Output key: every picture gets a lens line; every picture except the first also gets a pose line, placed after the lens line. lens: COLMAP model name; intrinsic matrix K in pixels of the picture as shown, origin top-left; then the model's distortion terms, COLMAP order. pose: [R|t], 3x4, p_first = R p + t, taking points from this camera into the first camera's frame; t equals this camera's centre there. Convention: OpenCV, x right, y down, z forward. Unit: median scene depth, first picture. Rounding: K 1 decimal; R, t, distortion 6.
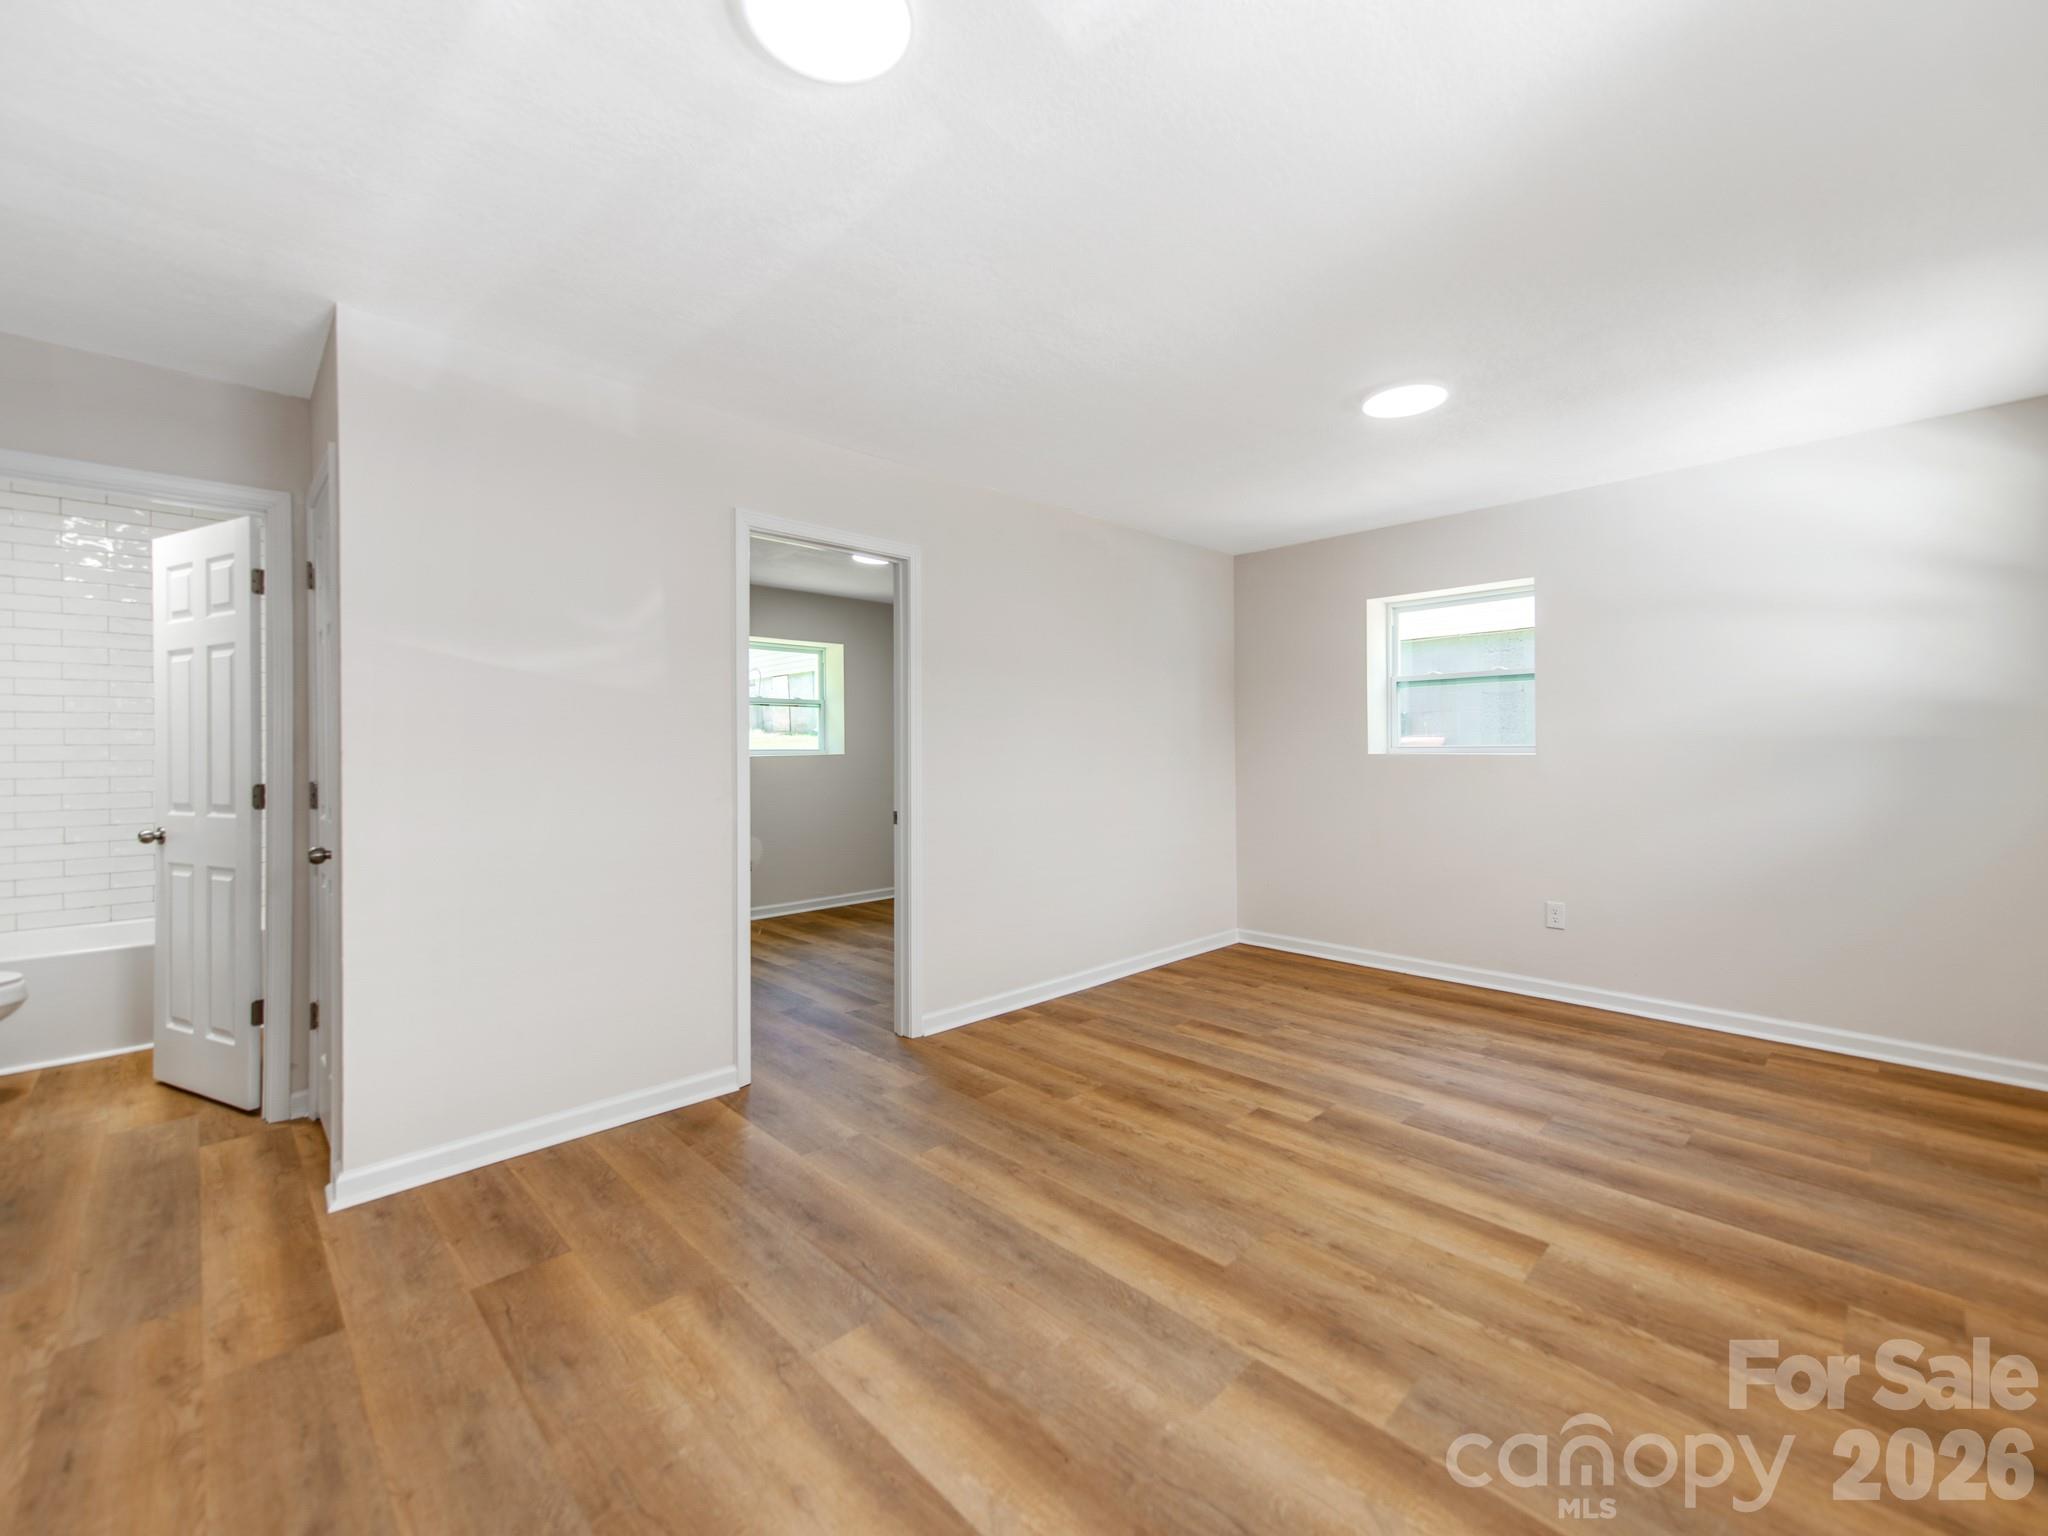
lens RADIAL K [[825.4, 0, 1022.3], [0, 825.4, 751.4], [0, 0, 1]] dist [0.022104, -0.000233]
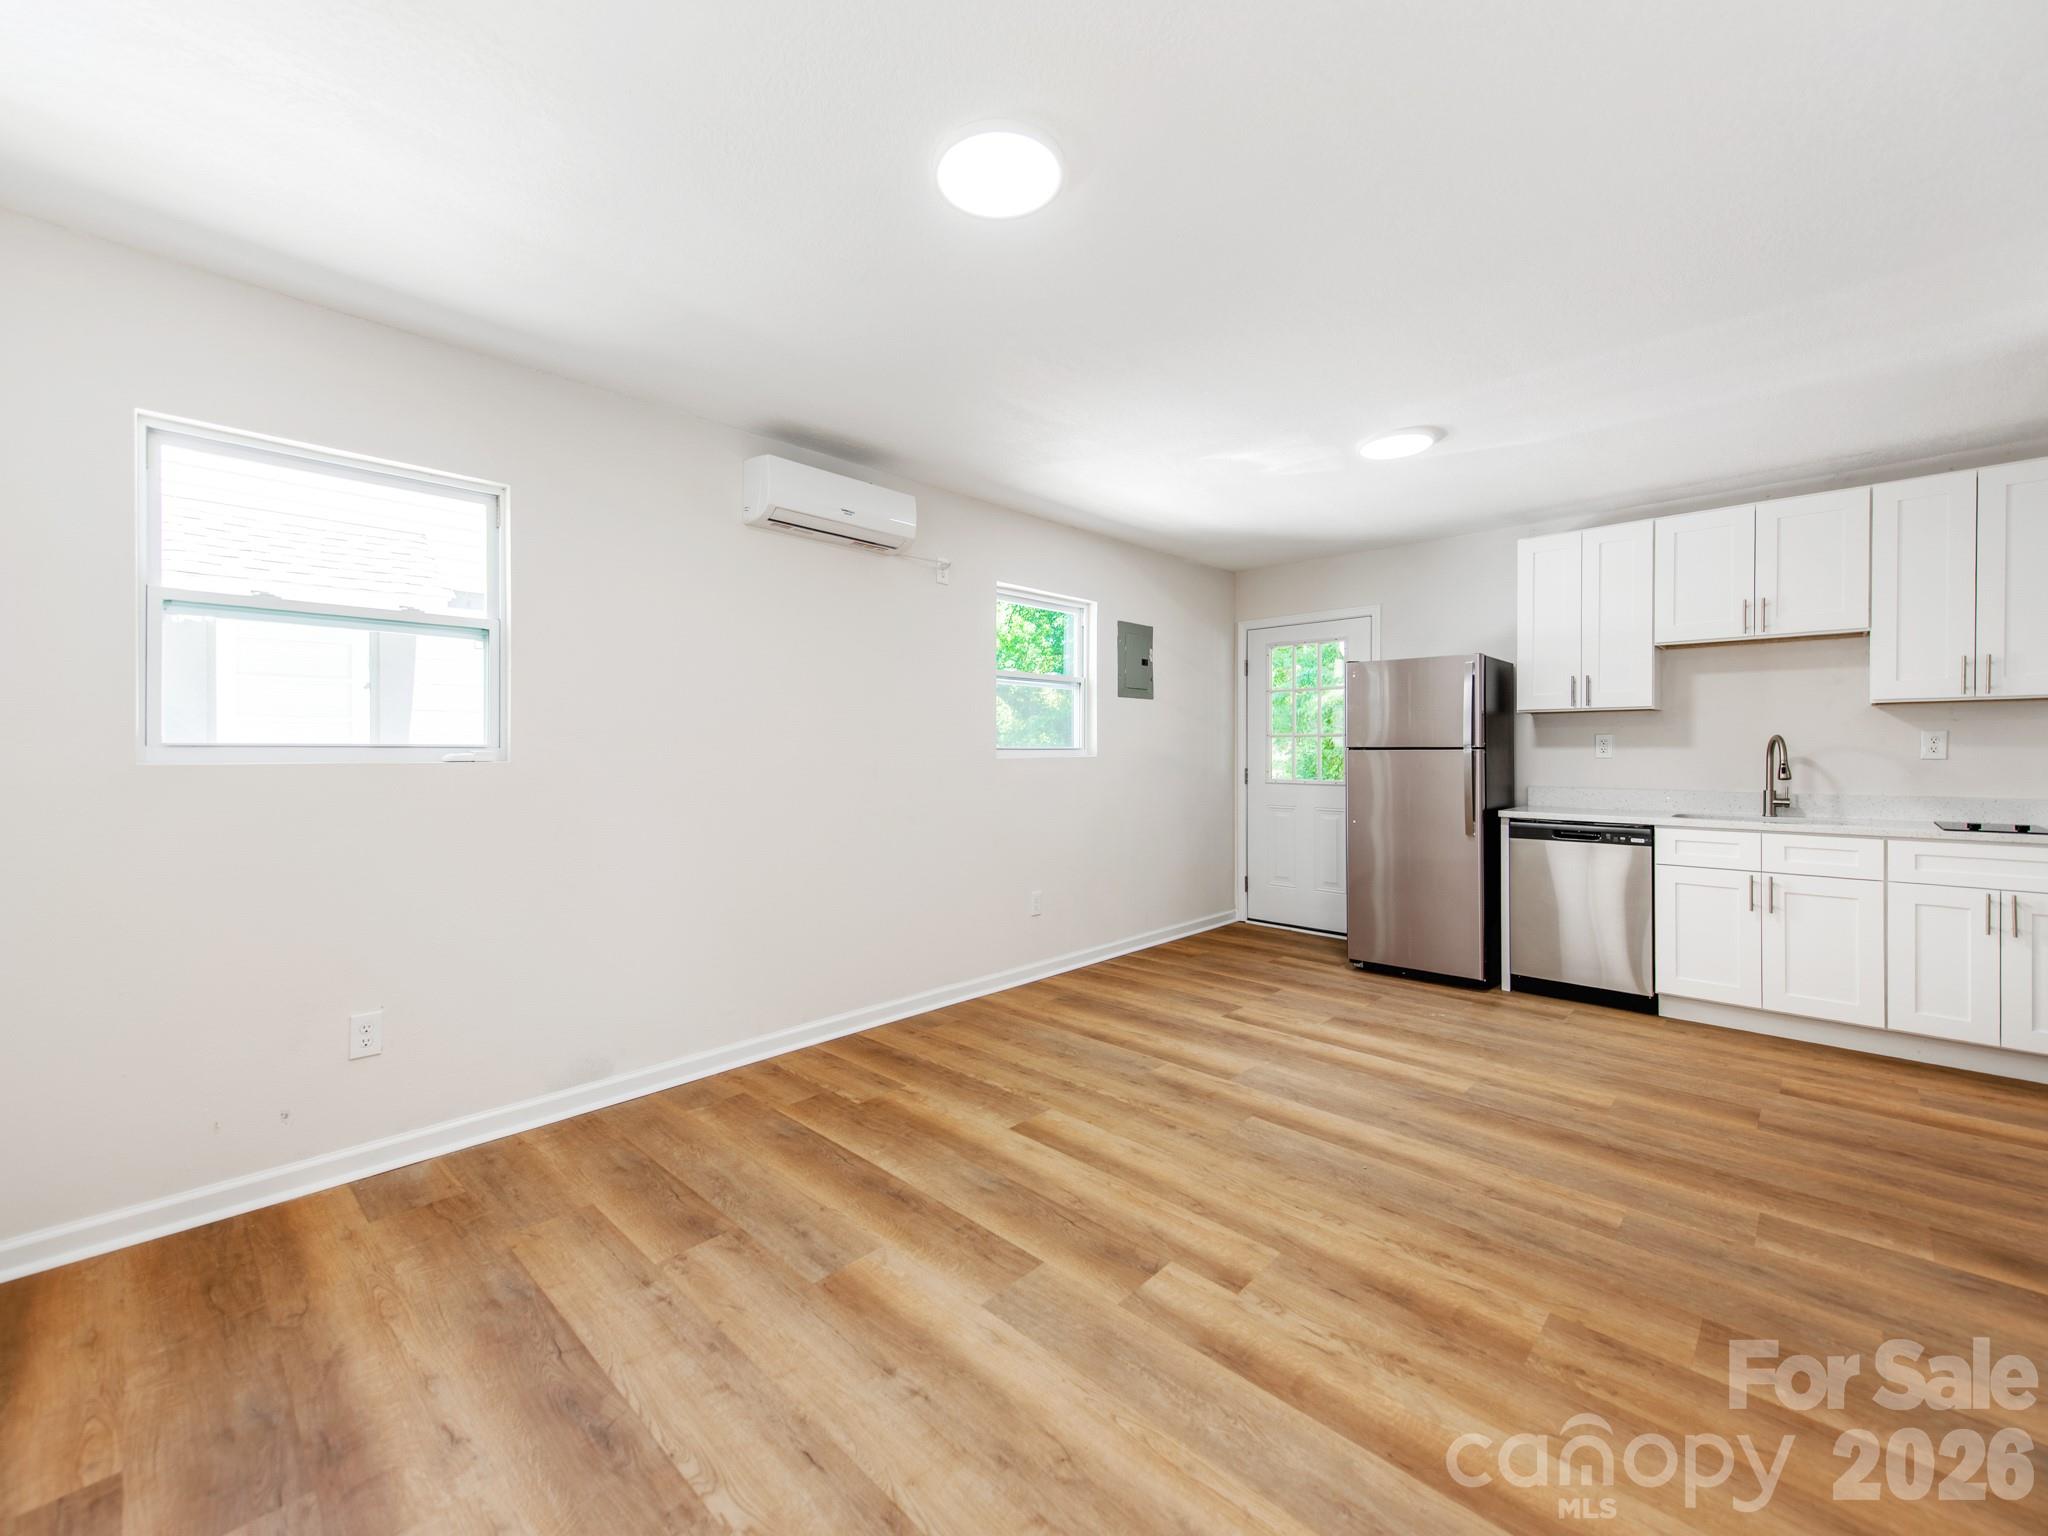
lens RADIAL K [[825.4, 0, 1022.3], [0, 825.4, 751.4], [0, 0, 1]] dist [0.022104, -0.000233]
pose [[-0.998379, 0.007338, -0.056434, 0.568366], [0.007195, 0.999970, 0.002737, 0.001009], [0.056452, 0.002326, -0.998403, 1.914765]]
